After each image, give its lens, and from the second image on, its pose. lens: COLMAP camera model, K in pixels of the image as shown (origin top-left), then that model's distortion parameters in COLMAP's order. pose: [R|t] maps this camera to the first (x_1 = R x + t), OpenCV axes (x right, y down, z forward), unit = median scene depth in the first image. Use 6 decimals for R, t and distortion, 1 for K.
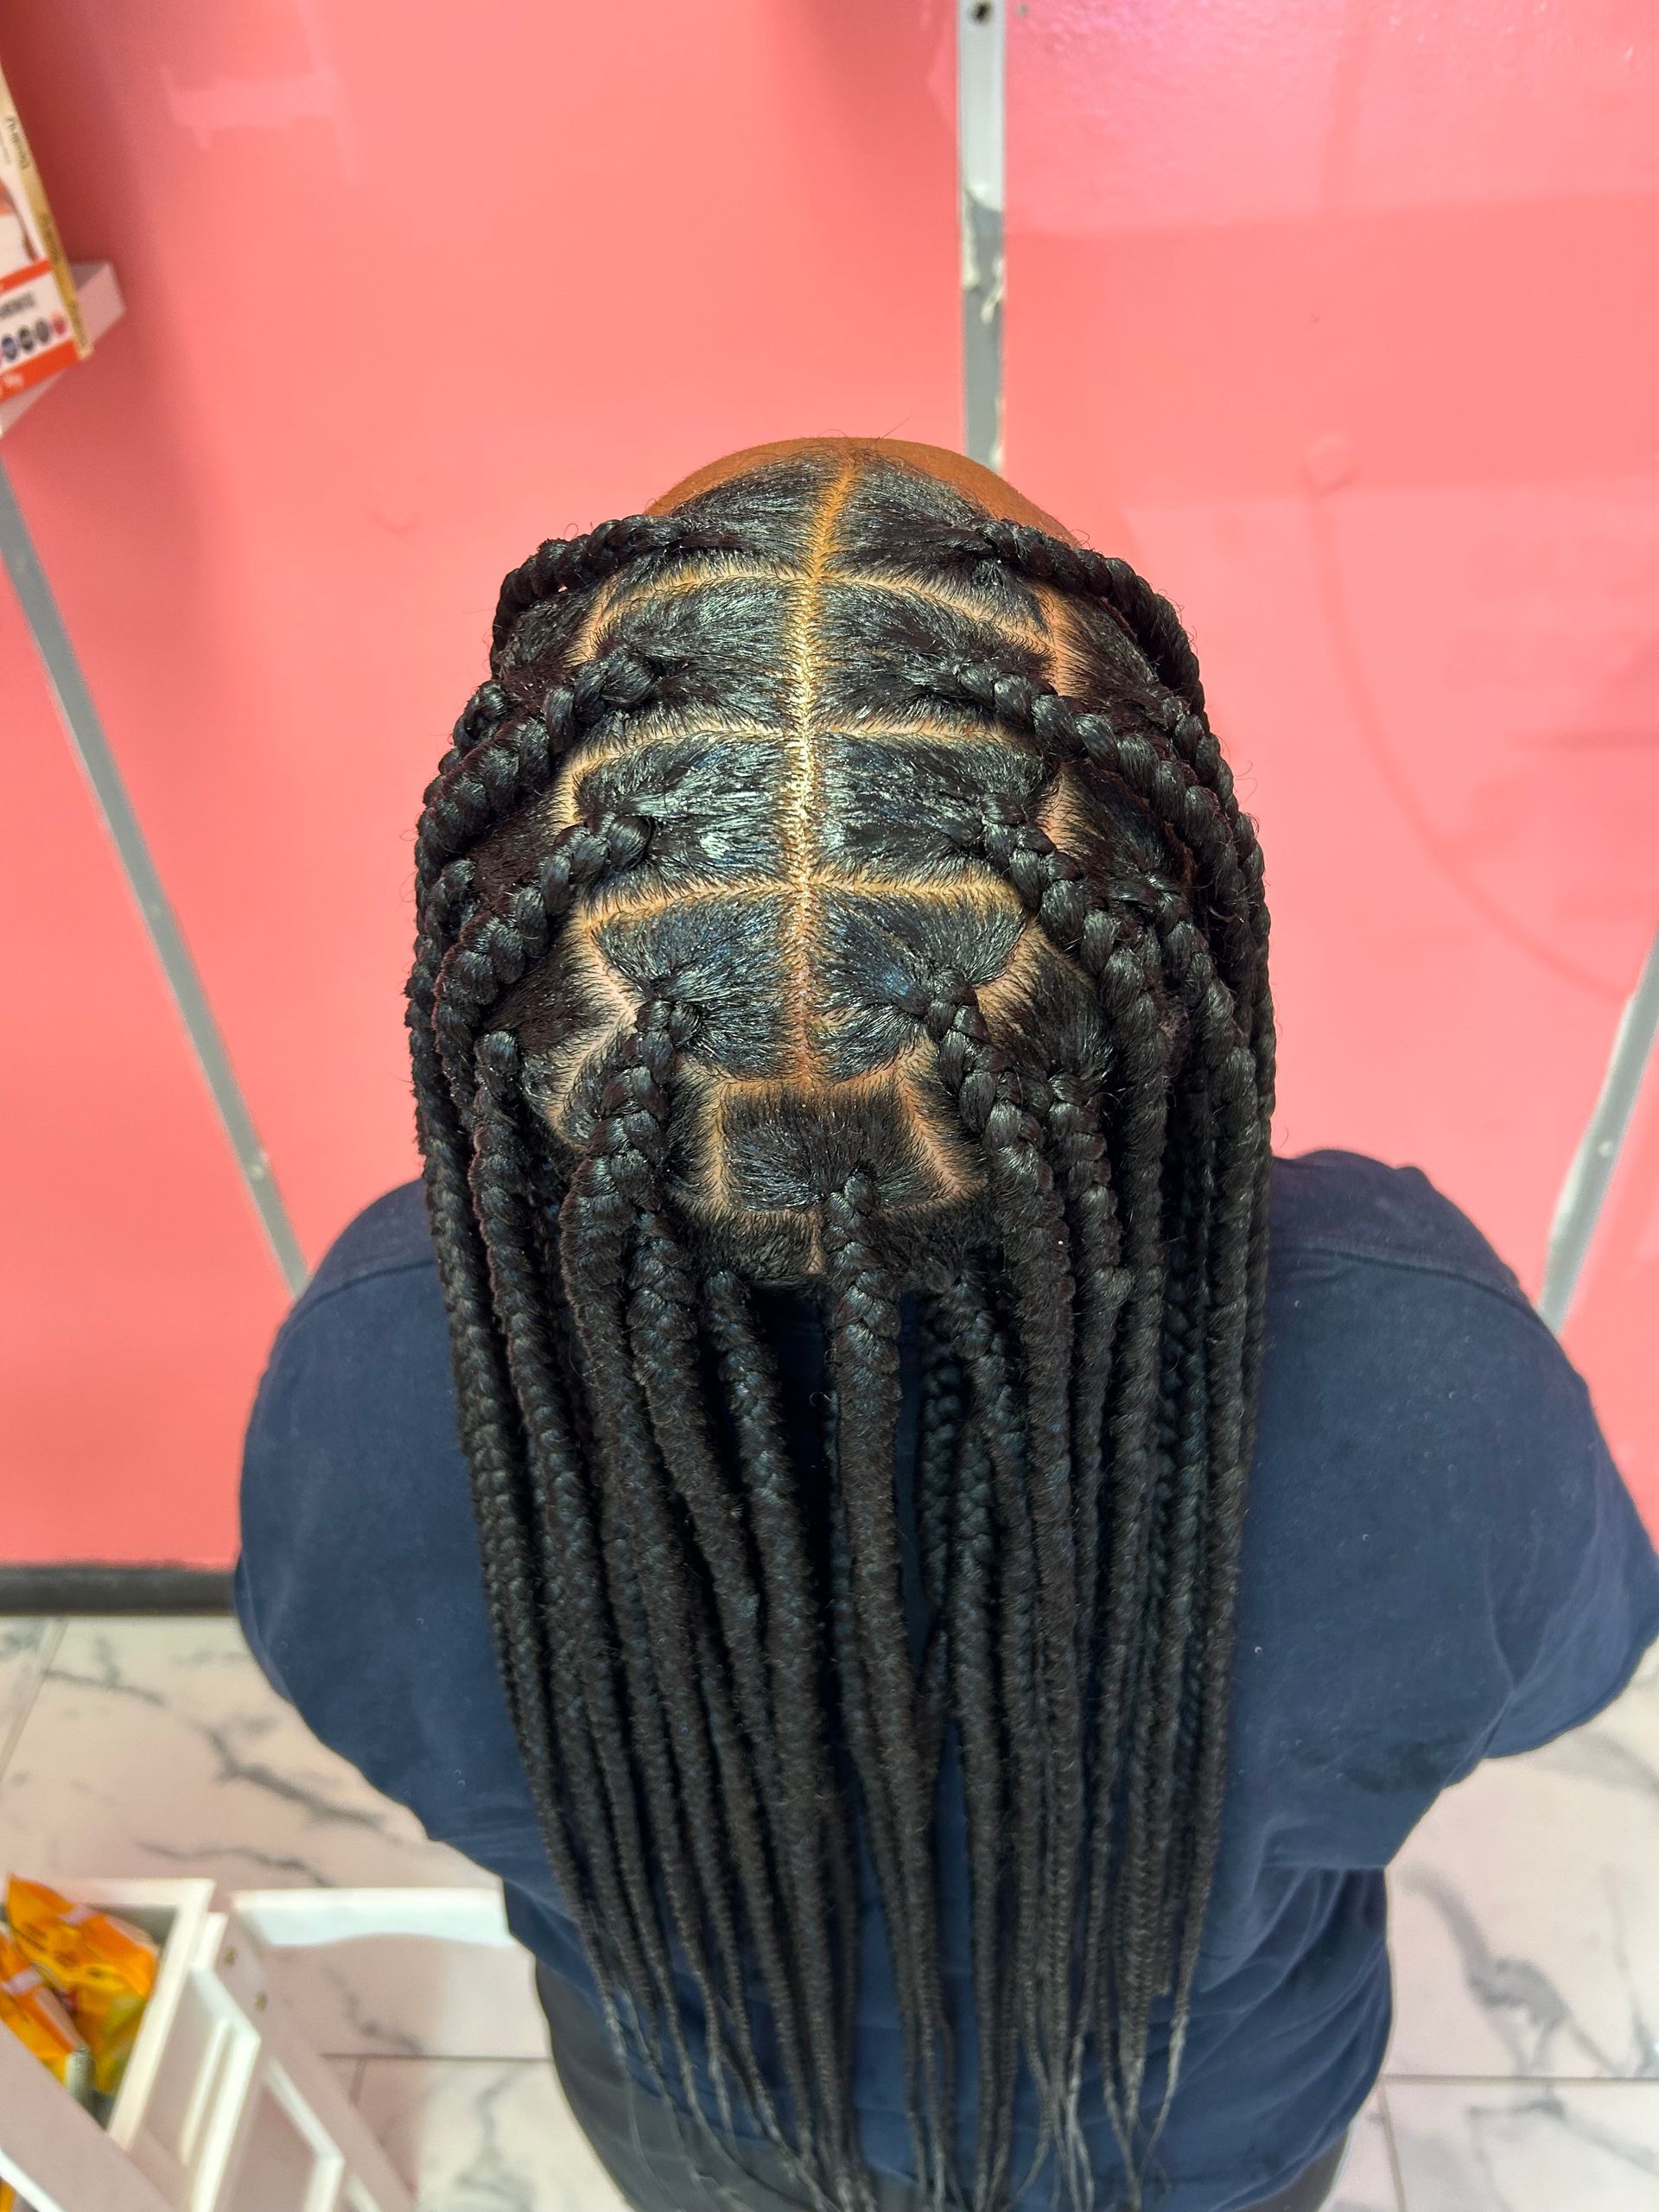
lens RADIAL K [[1702.3, 0, 844.8], [0, 1702.3, 1112.9], [0, 0, 1]] dist [0.008699, -0.008606]
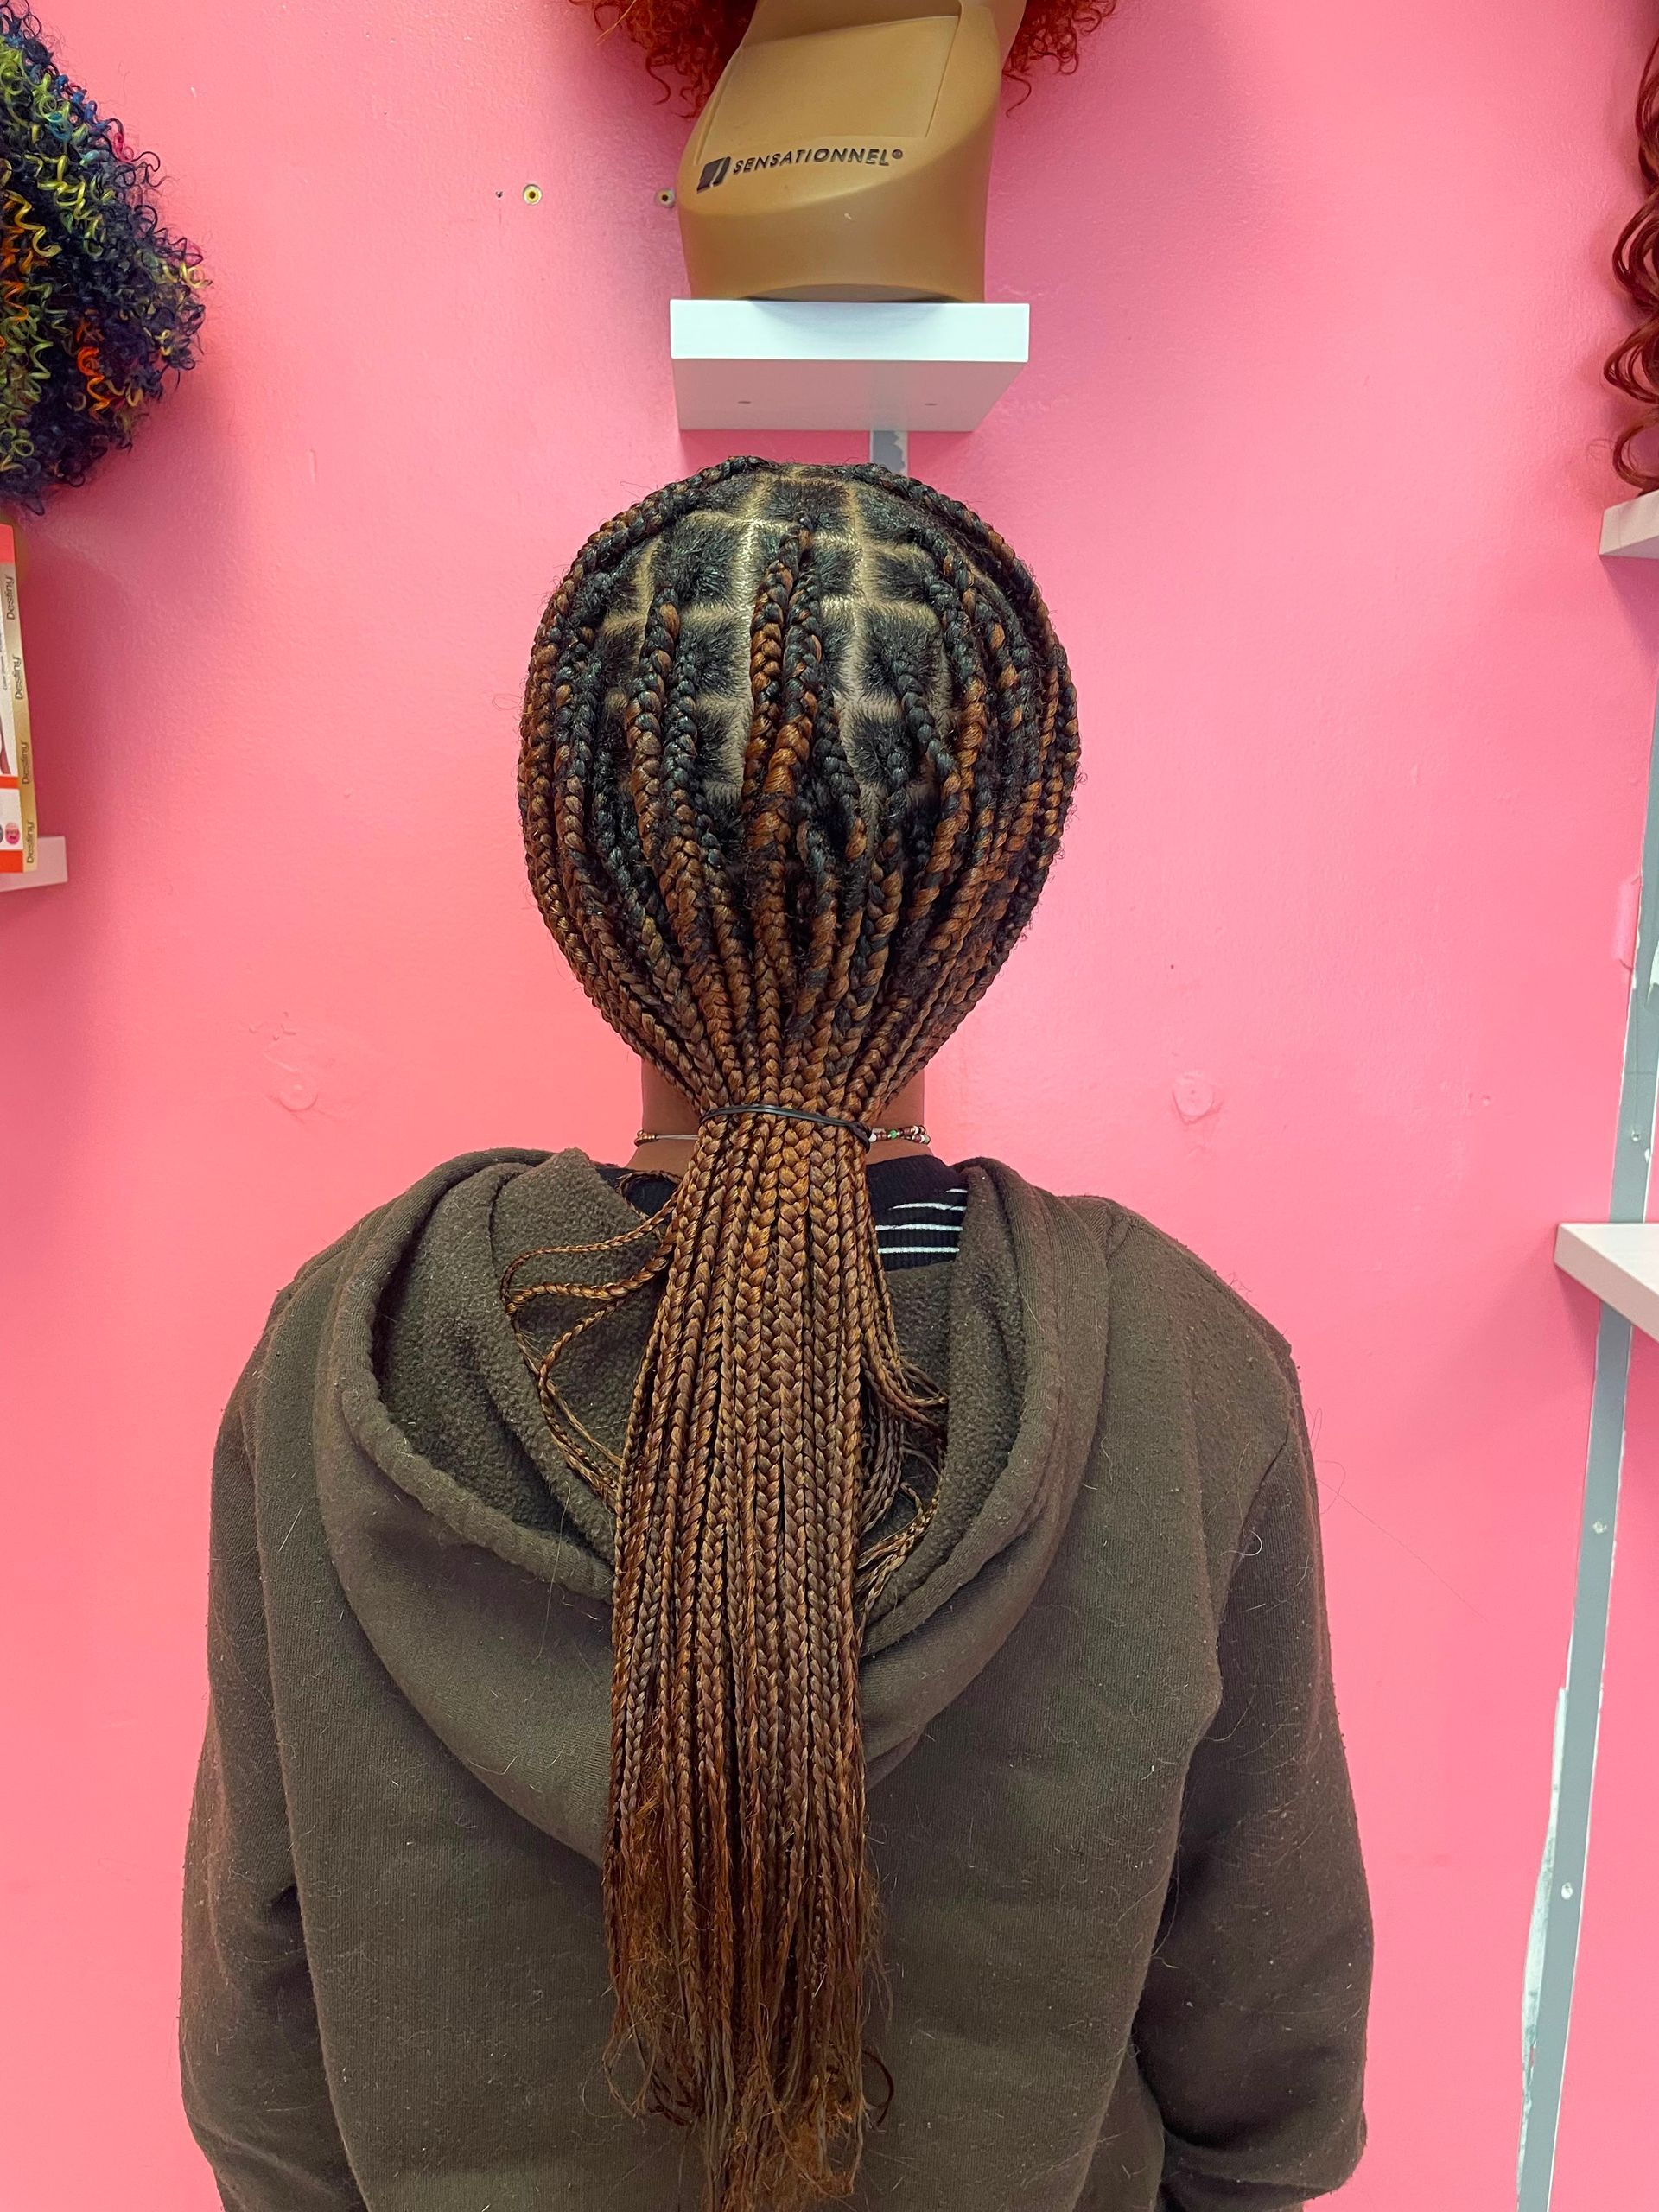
lens RADIAL K [[1650.6, 0, 804.4], [0, 1650.6, 1118.3], [0, 0, 1]] dist [0.040145, -0.050644]
pose [[0.993732, 0.041252, 0.103901, -0.185574], [0.022679, 0.835704, -0.548711, 0.651652], [-0.109466, 0.547628, 0.829530, 0.489150]]
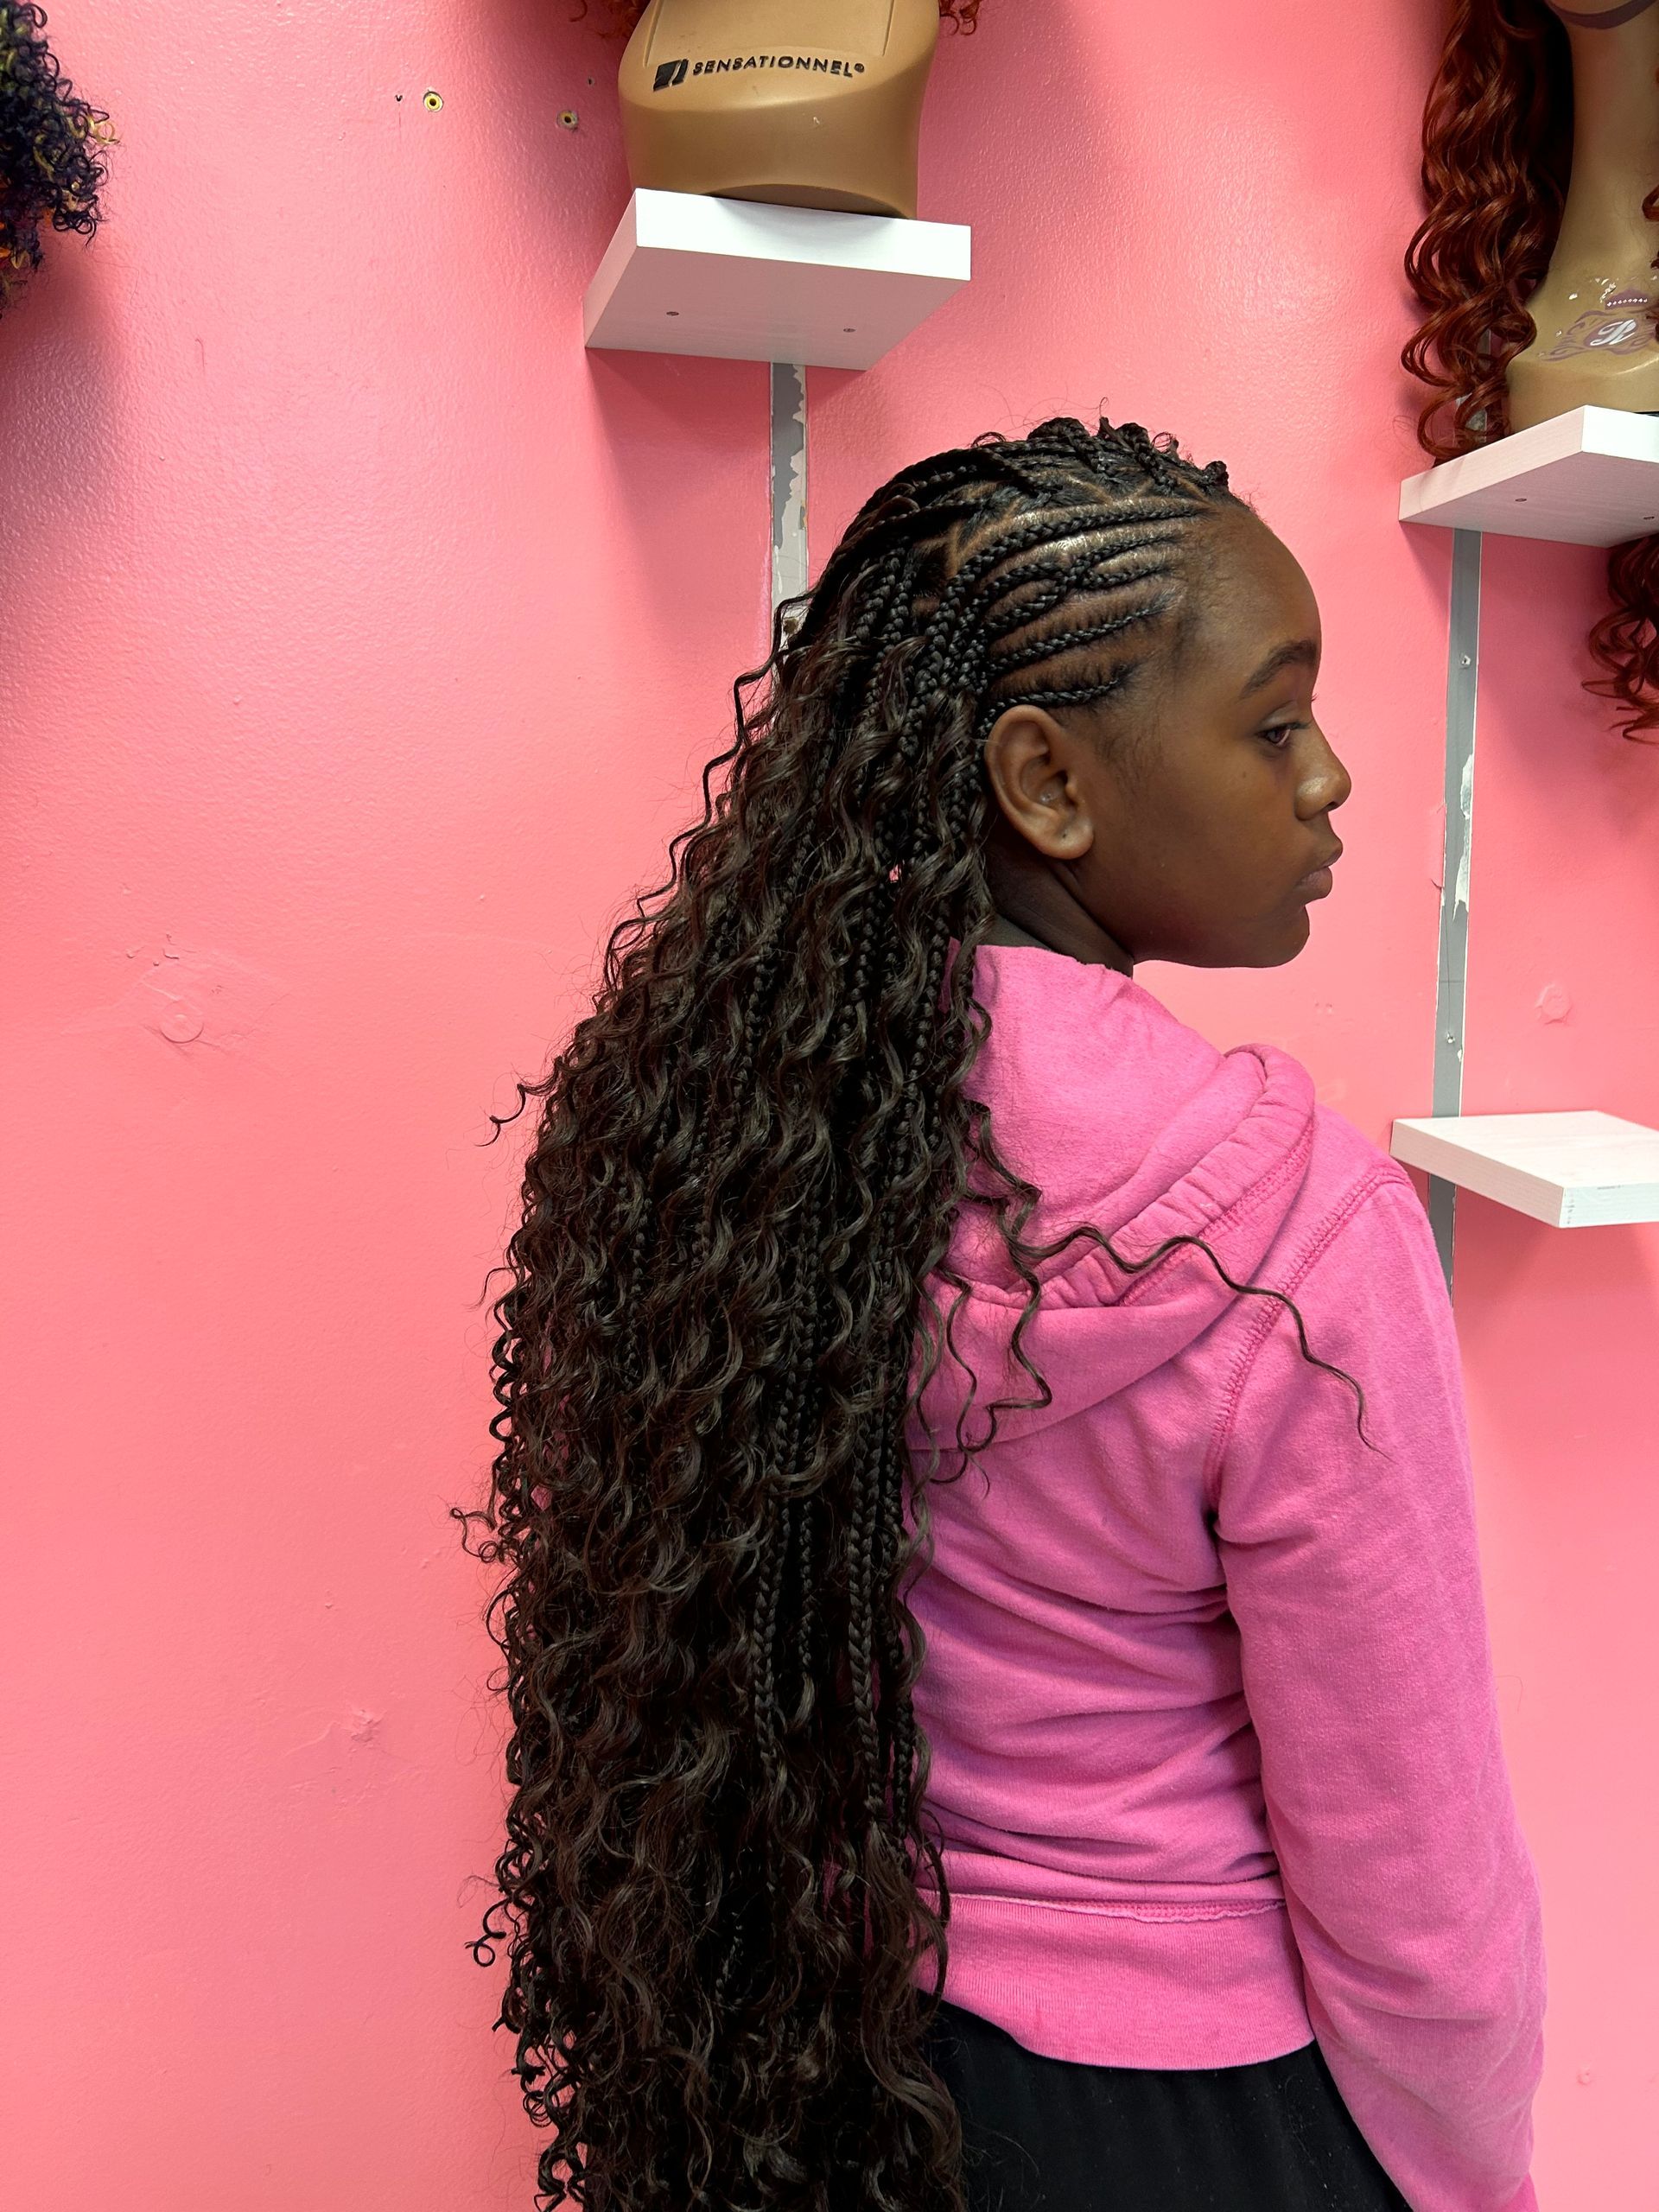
lens RADIAL K [[1650.6, 0, 851.0], [0, 1650.6, 1098.0], [0, 0, 1]] dist [0.040145, -0.050644]
pose [[0.935586, 0.004275, 0.353074, -0.724692], [0.207183, 0.803059, -0.558723, 0.791518], [-0.285928, 0.595884, 0.750445, 0.747260]]
